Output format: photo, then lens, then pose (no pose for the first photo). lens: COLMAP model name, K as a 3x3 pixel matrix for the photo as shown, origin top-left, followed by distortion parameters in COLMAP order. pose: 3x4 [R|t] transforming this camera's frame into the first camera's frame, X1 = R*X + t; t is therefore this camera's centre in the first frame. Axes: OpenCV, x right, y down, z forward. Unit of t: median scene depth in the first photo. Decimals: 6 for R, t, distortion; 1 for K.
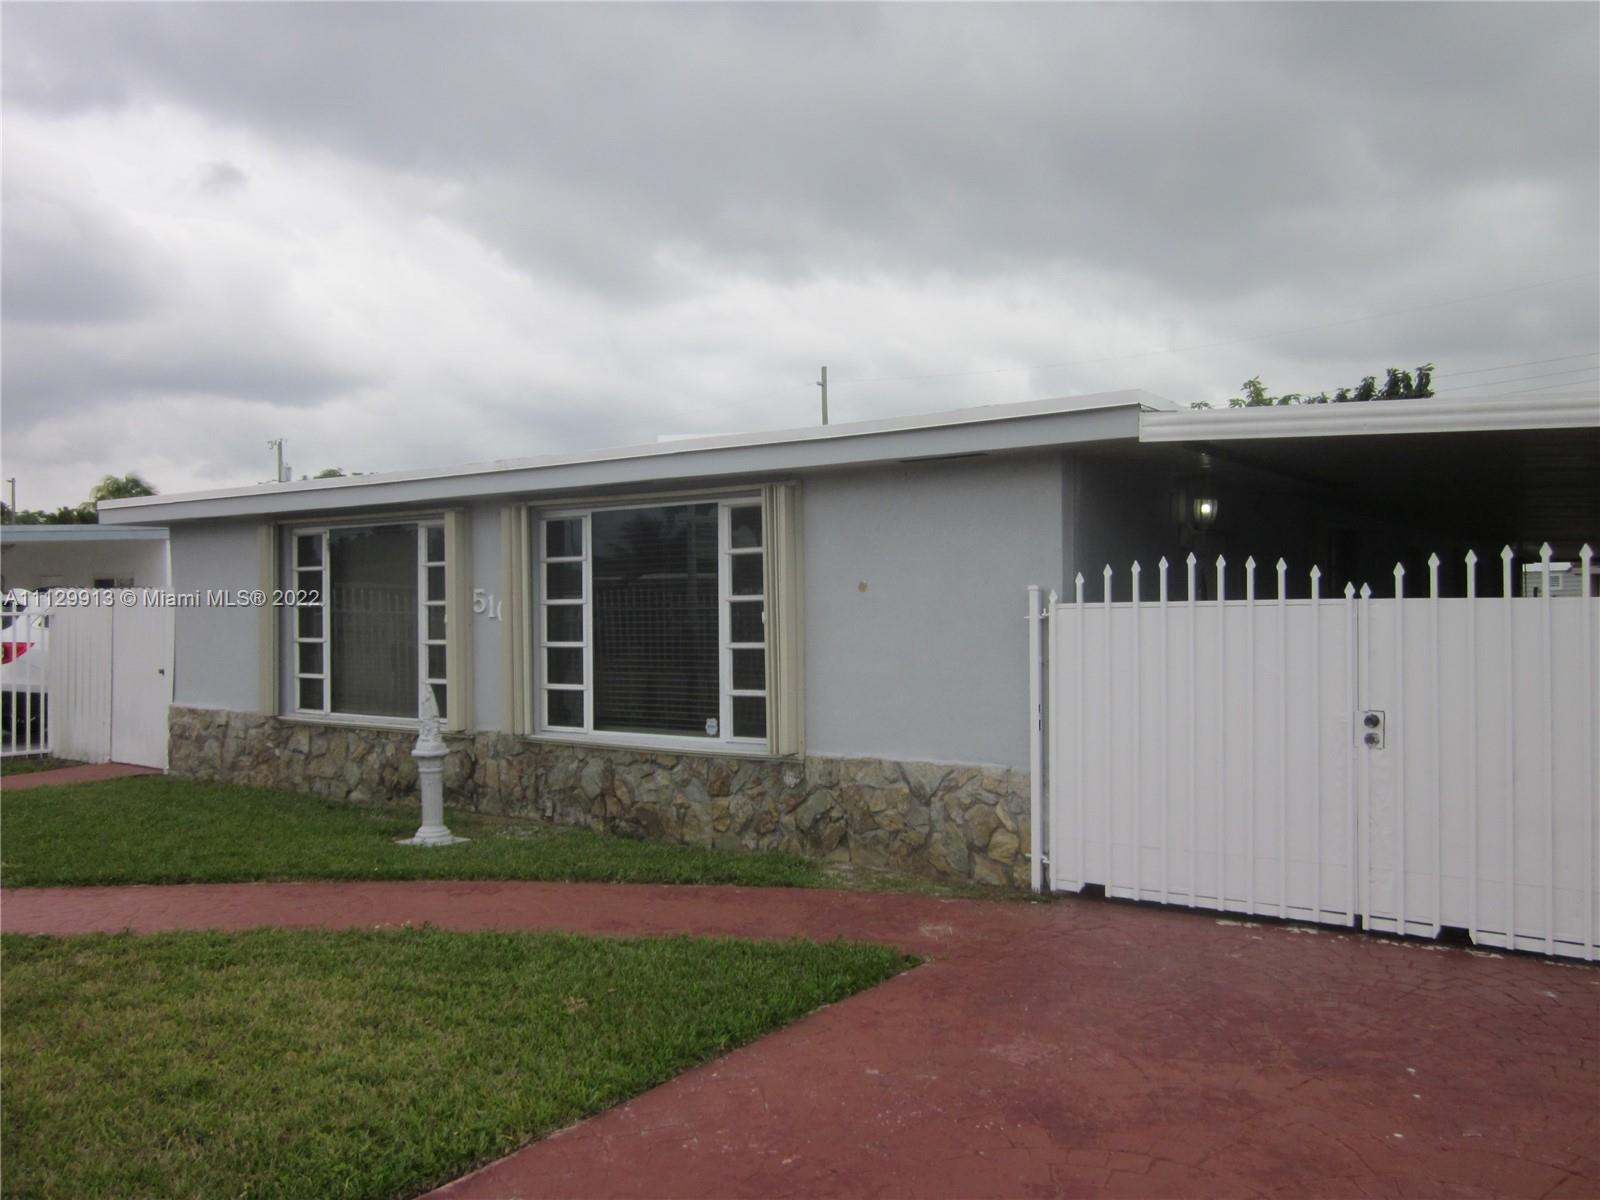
lens RADIAL K [[1337.9, 0, 792.0], [0, 1337.9, 596.7], [0, 0, 1]] dist [-0.036721, 0.011550]
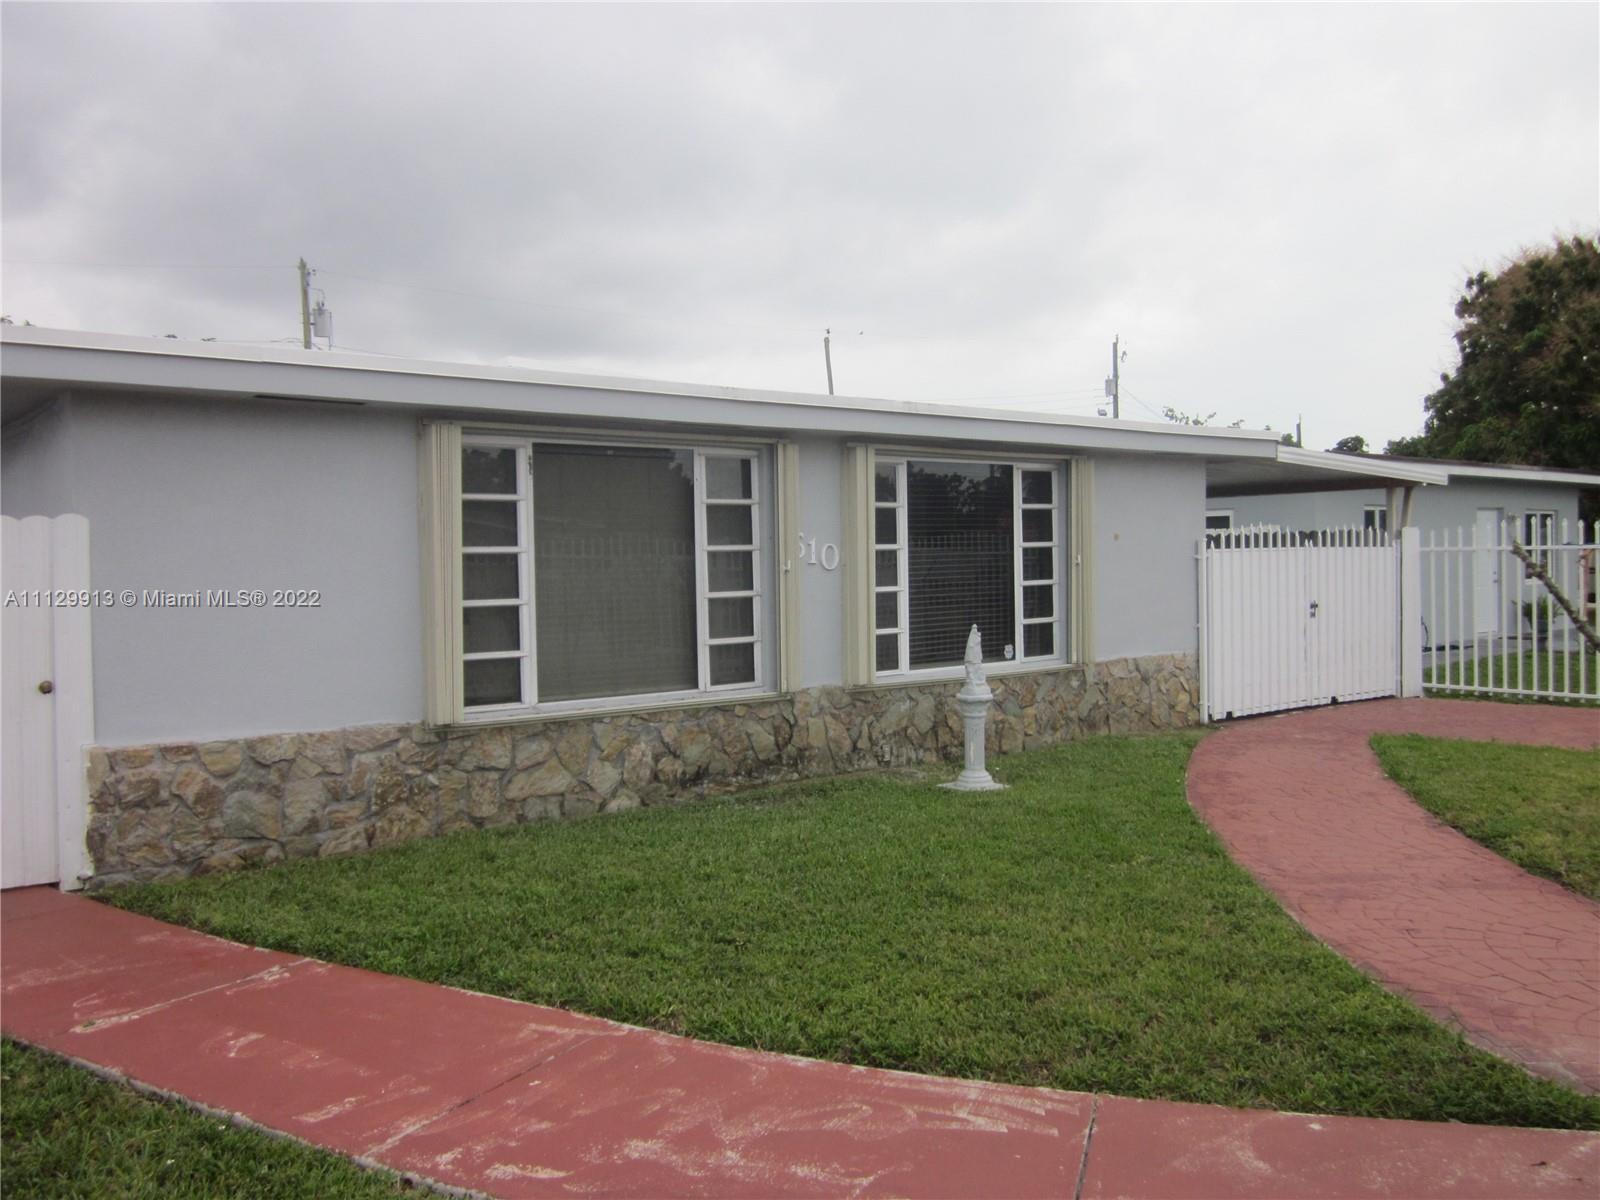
lens RADIAL K [[1337.9, 0, 799.6], [0, 1337.9, 591.6], [0, 0, 1]] dist [-0.036721, 0.011550]
pose [[0.259143, -0.022375, 0.965580, -1.296850], [0.002293, 0.999743, 0.022552, 0.016129], [-0.965836, -0.003630, 0.259128, 0.893254]]
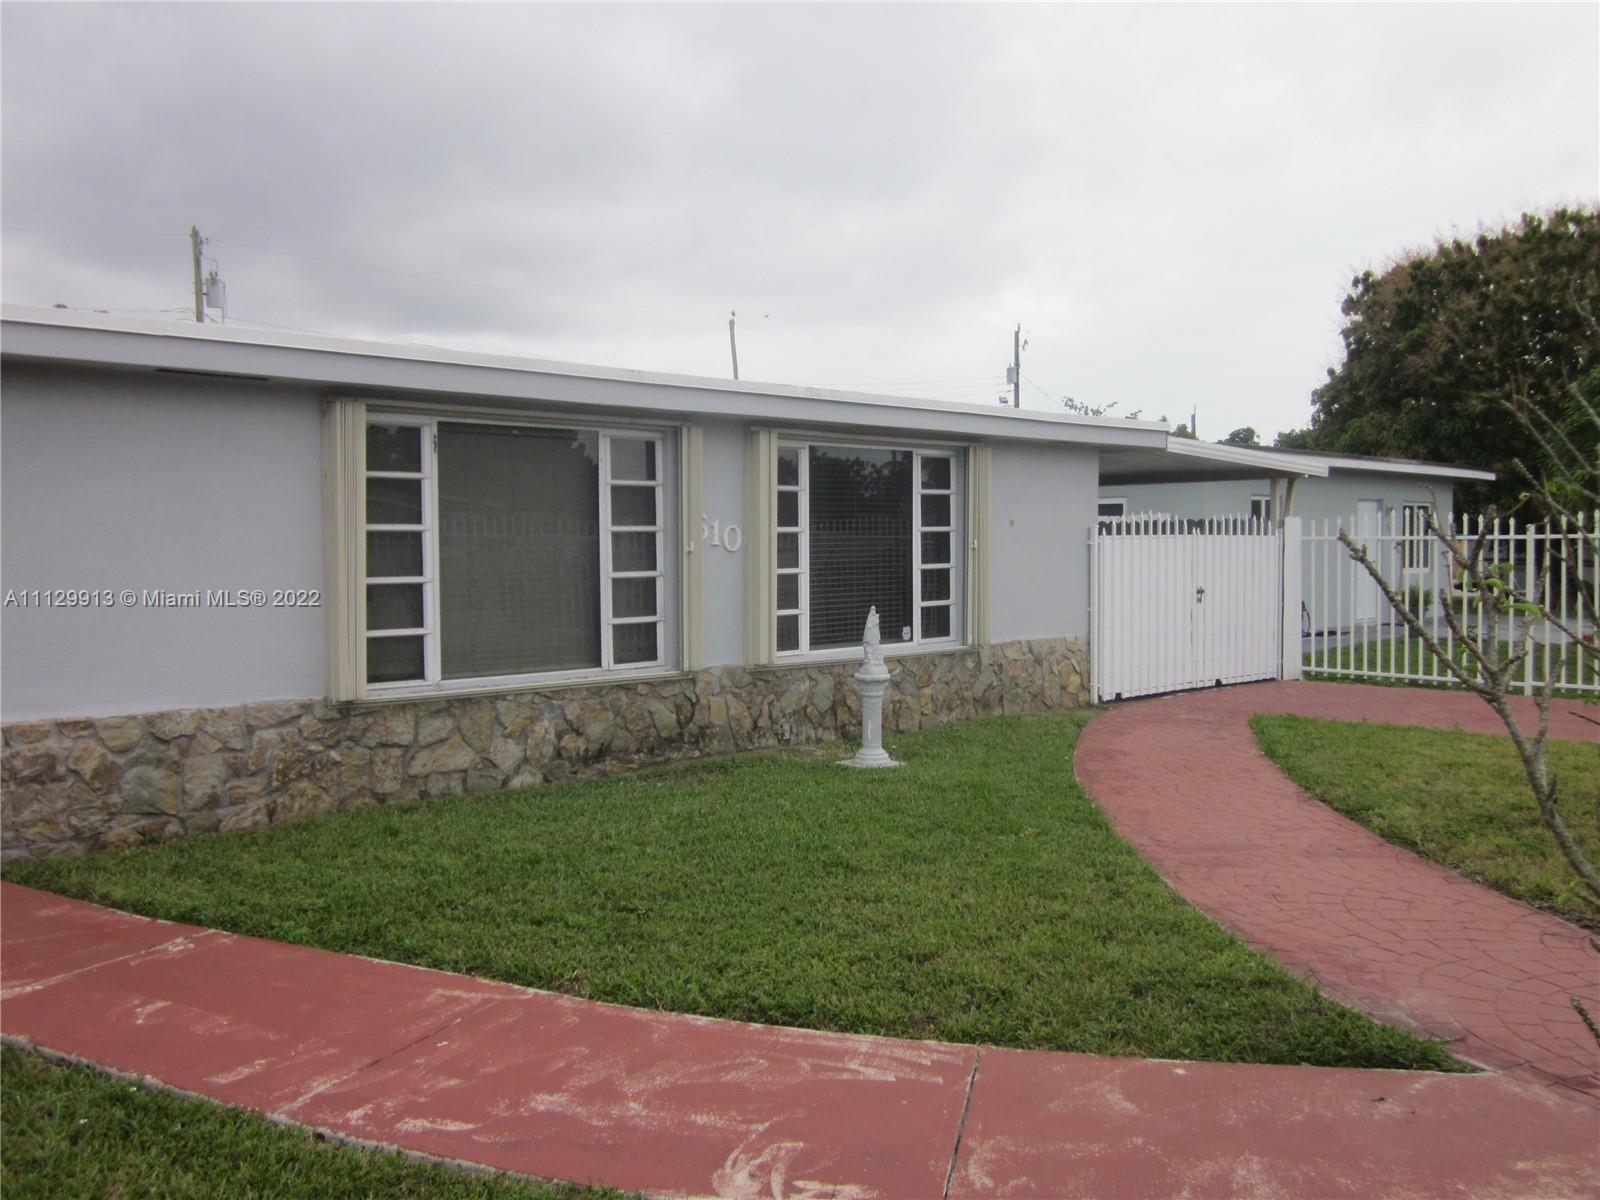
lens RADIAL K [[1337.9, 0, 796.5], [0, 1337.9, 591.8], [0, 0, 1]] dist [-0.036721, 0.011550]
pose [[0.190635, -0.032802, 0.981113, -1.315921], [-0.009112, 0.999339, 0.035181, 0.017059], [-0.981619, -0.015646, 0.190210, 0.888611]]
